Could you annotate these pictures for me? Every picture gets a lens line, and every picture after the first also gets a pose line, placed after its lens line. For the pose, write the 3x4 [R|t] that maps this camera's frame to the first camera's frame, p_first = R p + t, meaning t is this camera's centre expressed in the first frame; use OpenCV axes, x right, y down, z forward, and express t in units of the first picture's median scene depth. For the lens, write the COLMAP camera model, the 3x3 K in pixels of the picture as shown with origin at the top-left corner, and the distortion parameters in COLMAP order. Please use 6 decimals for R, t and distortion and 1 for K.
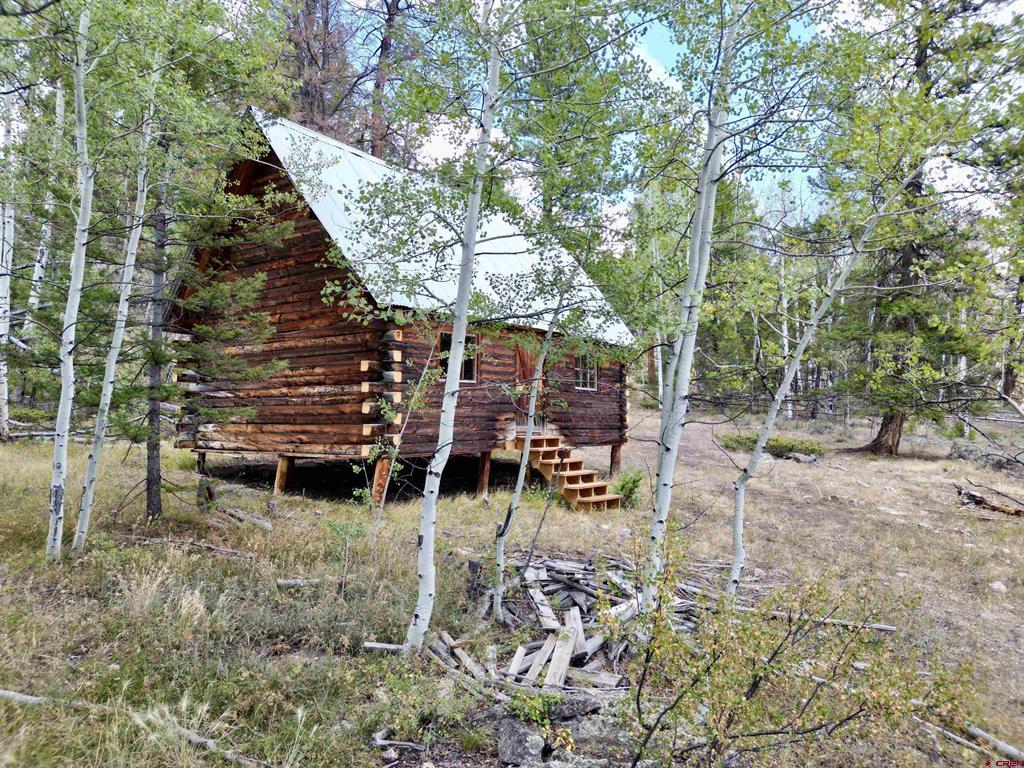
lens RADIAL K [[716.1, 0, 513.9], [0, 716.1, 383.2], [0, 0, 1]] dist [0.032498, -0.012049]
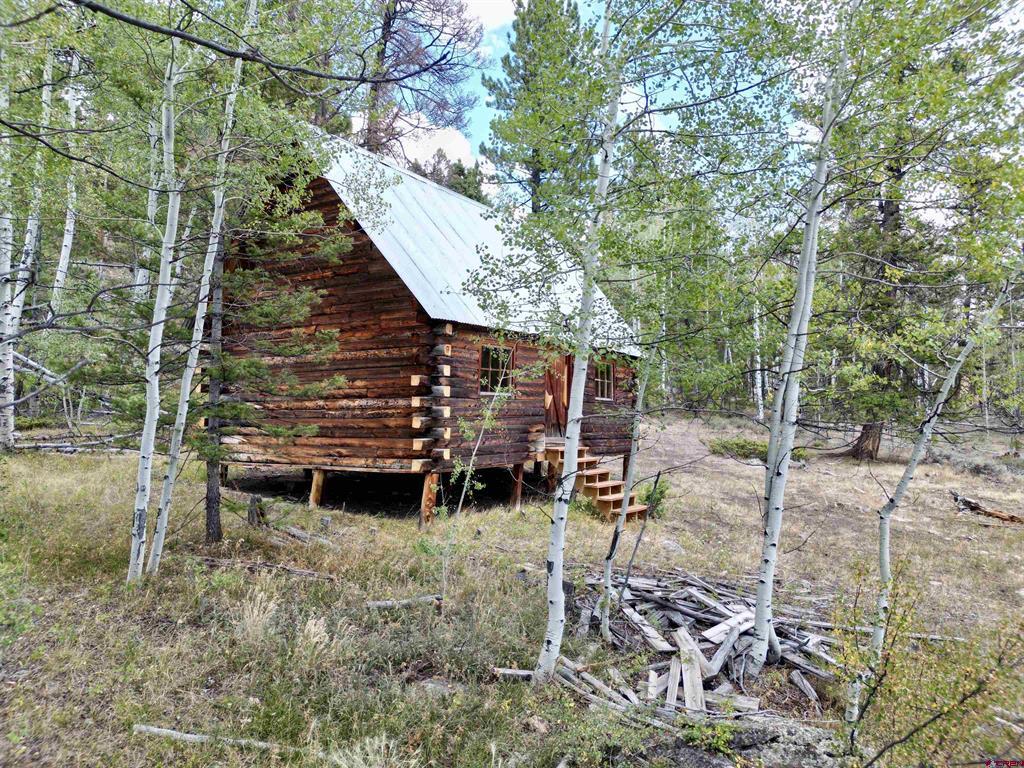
lens RADIAL K [[716.1, 0, 510.9], [0, 716.1, 384.9], [0, 0, 1]] dist [0.032498, -0.012049]
pose [[0.997873, 0.004115, 0.065059, -0.127460], [-0.004360, 0.999984, 0.003630, -0.020130], [-0.065043, -0.003906, 0.997875, -0.000795]]
